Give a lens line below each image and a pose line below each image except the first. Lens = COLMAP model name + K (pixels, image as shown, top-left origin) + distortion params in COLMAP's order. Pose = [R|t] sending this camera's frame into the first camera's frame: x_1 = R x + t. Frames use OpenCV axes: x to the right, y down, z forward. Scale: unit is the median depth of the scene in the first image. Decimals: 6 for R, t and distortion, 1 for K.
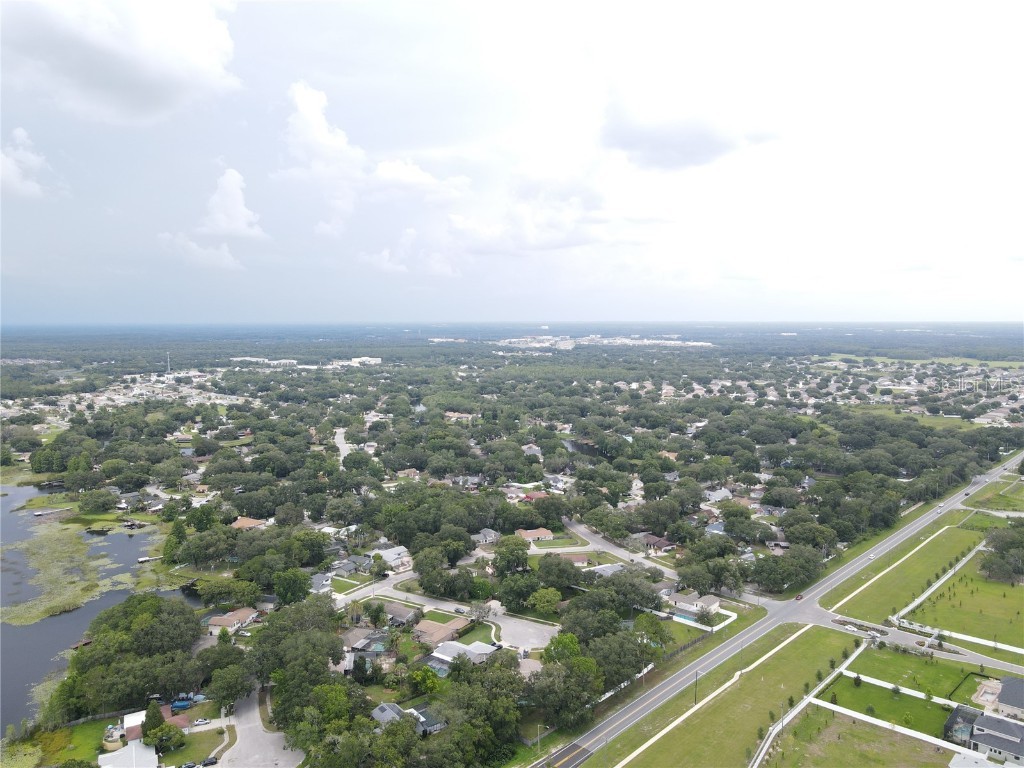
lens RADIAL K [[750.3, 0, 509.0], [0, 750.3, 388.4], [0, 0, 1]] dist [0.010028, 0.013495]
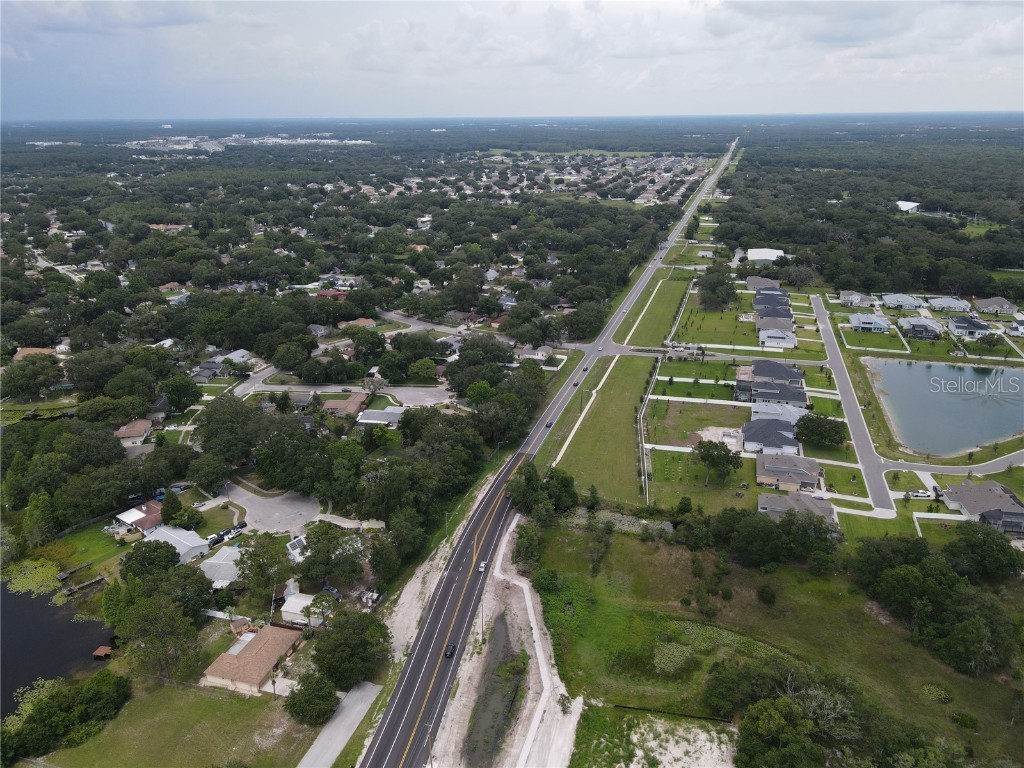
lens RADIAL K [[750.3, 0, 509.0], [0, 750.3, 388.4], [0, 0, 1]] dist [0.010028, 0.013495]
pose [[0.896494, -0.158181, 0.413857, -0.251382], [0.048310, 0.963426, 0.263583, 0.009621], [-0.440414, -0.216308, 0.871347, -0.061521]]
